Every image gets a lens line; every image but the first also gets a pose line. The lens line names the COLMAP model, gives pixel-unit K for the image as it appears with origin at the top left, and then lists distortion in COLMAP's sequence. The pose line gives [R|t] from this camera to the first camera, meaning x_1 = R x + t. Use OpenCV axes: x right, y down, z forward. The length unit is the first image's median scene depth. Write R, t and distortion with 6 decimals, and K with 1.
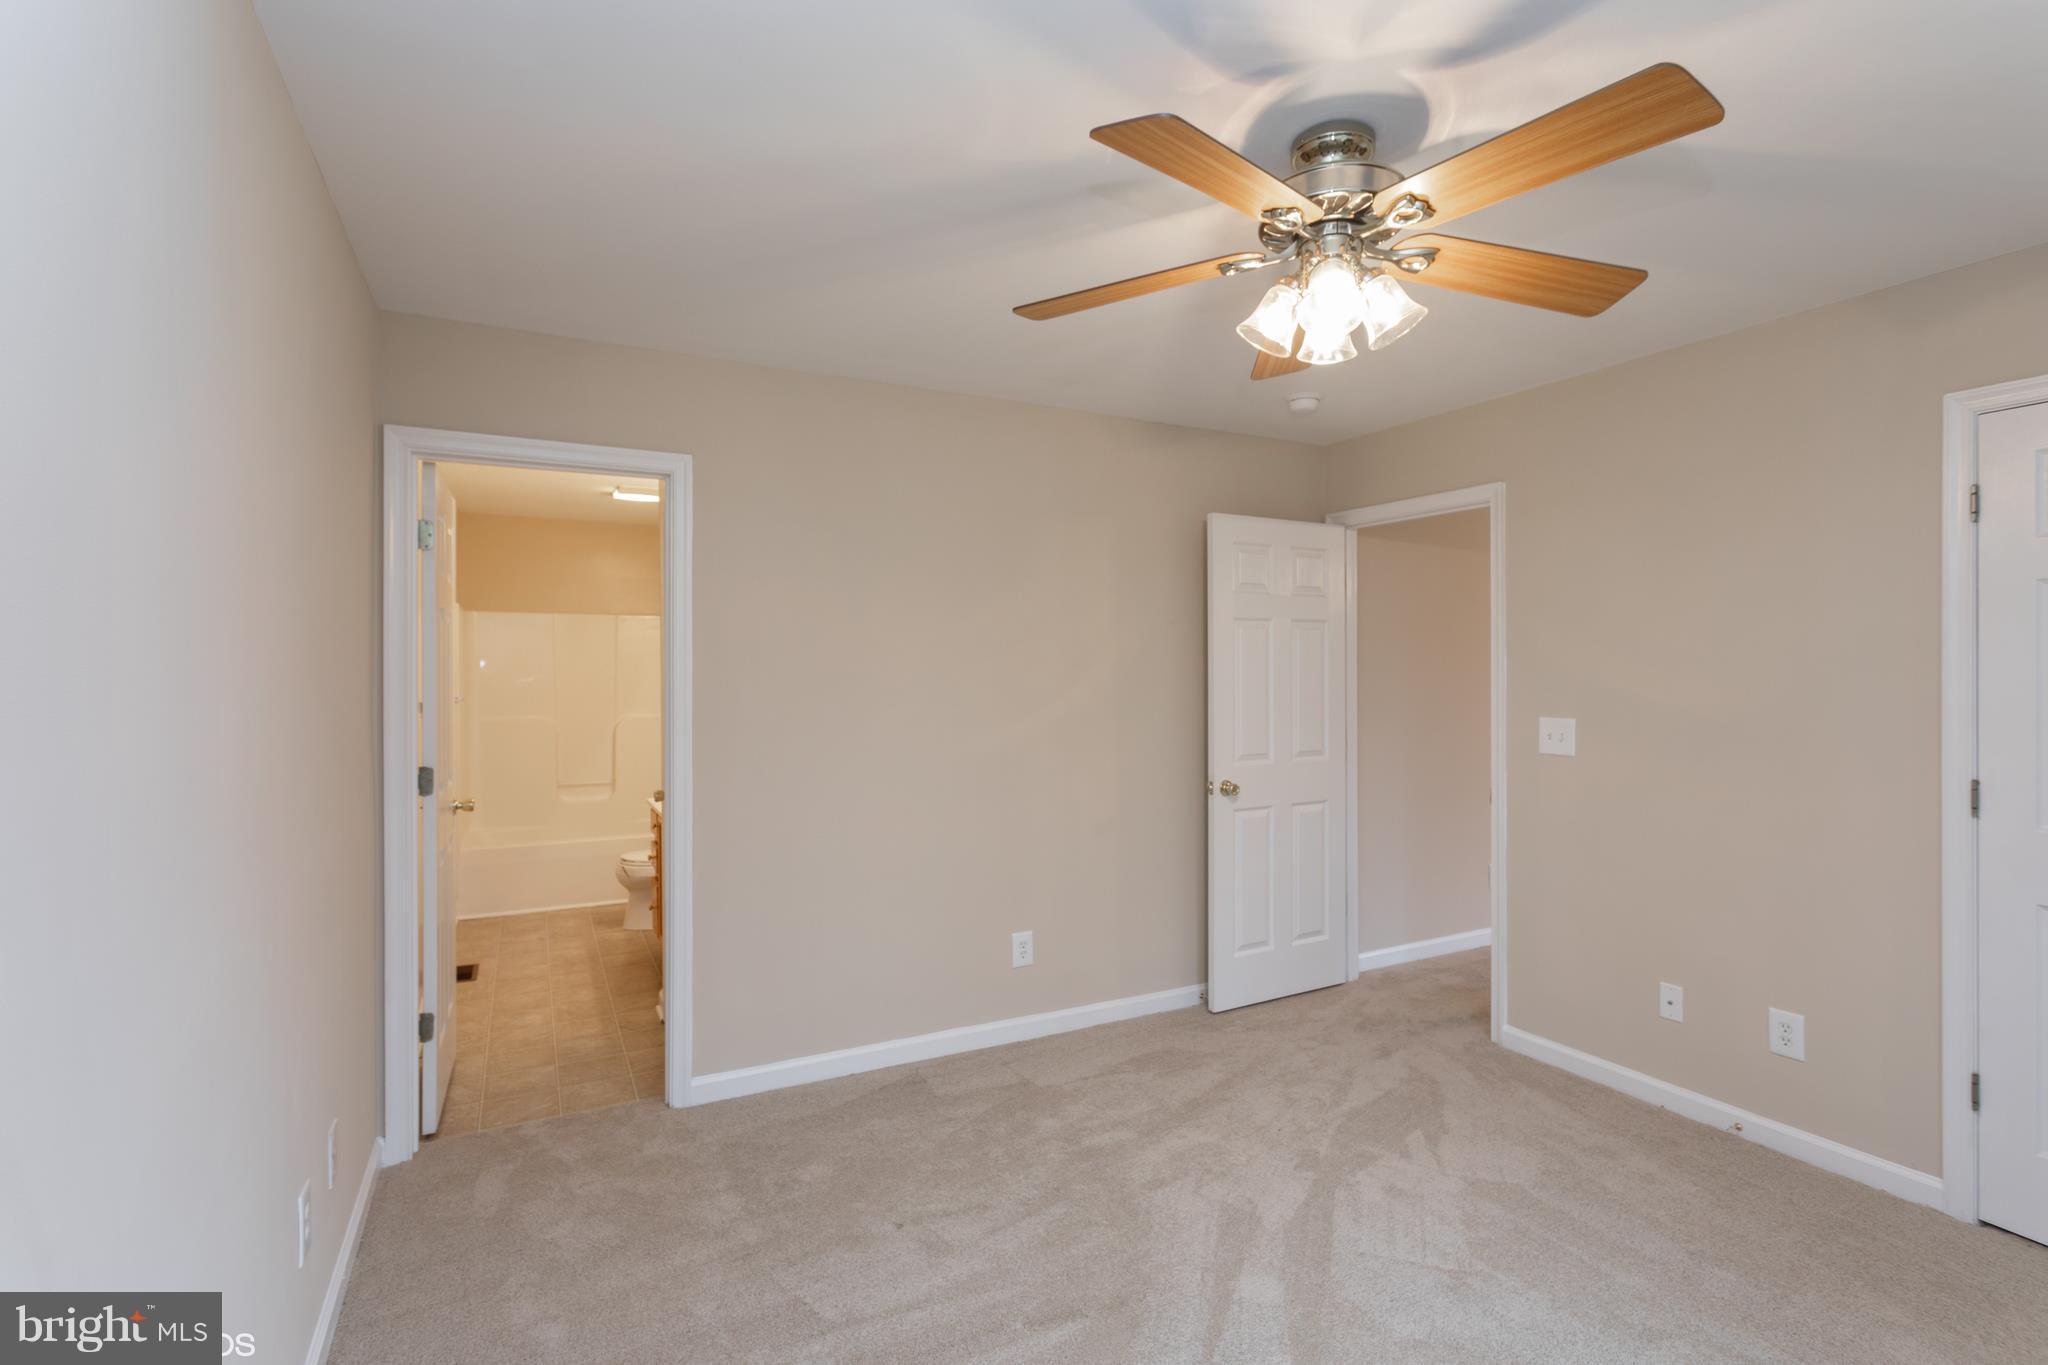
lens RADIAL K [[974.6, 0, 1036.4], [0, 974.6, 670.6], [0, 0, 1]] dist [0.000590, -0.002000]
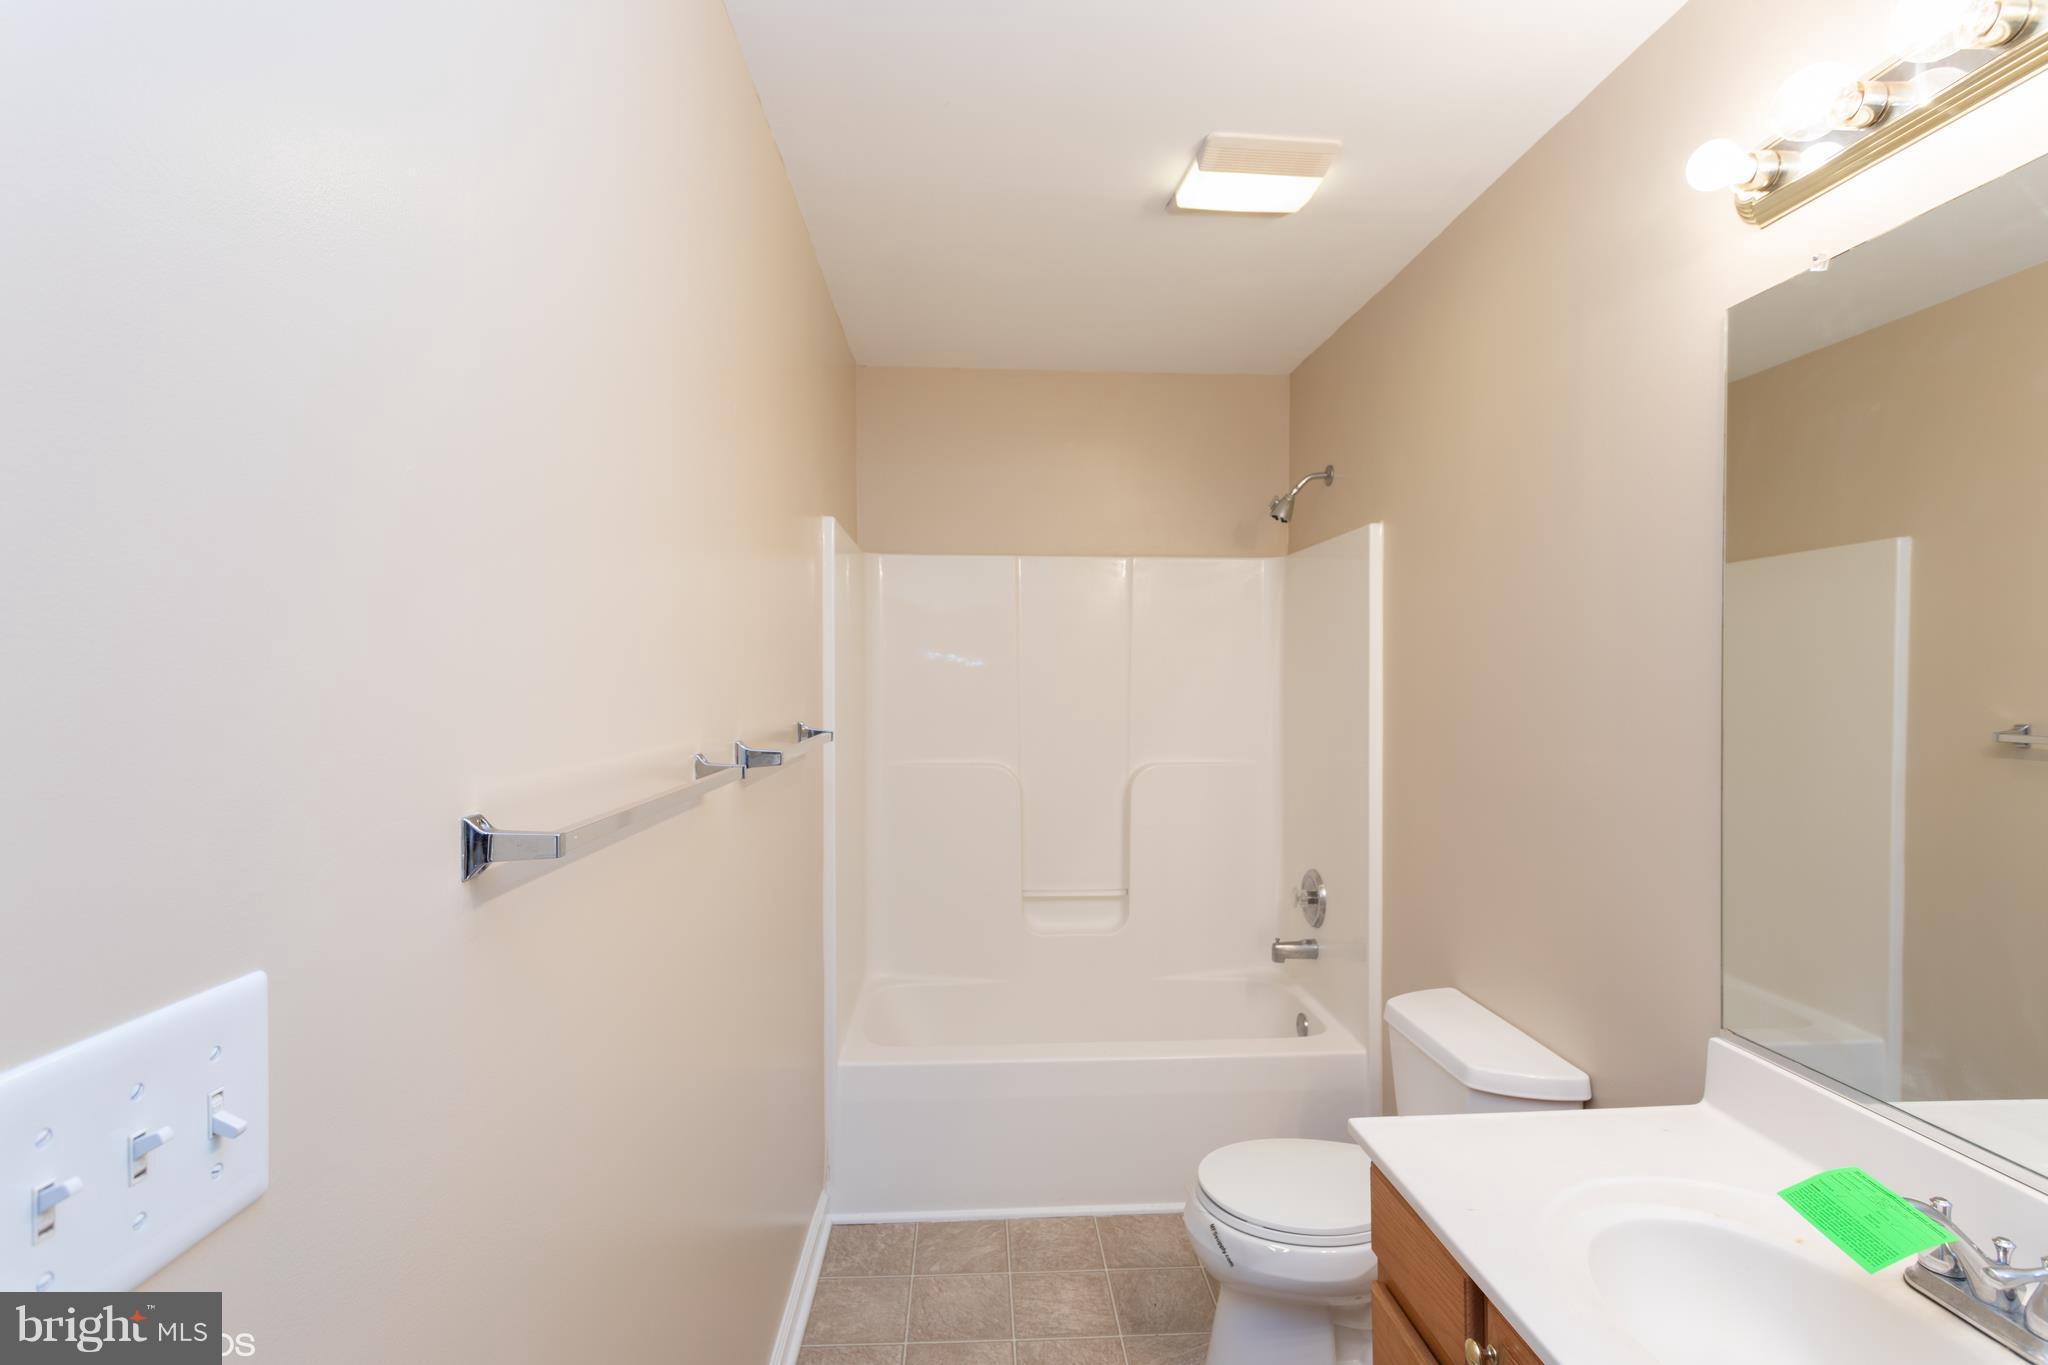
lens RADIAL K [[974.6, 0, 1036.4], [0, 974.6, 670.6], [0, 0, 1]] dist [0.000590, -0.002000]
pose [[0.916464, 0.001567, -0.400115, -0.279703], [-0.001195, 0.999999, 0.001178, -0.000439], [0.400116, -0.000601, 0.916464, 0.532341]]
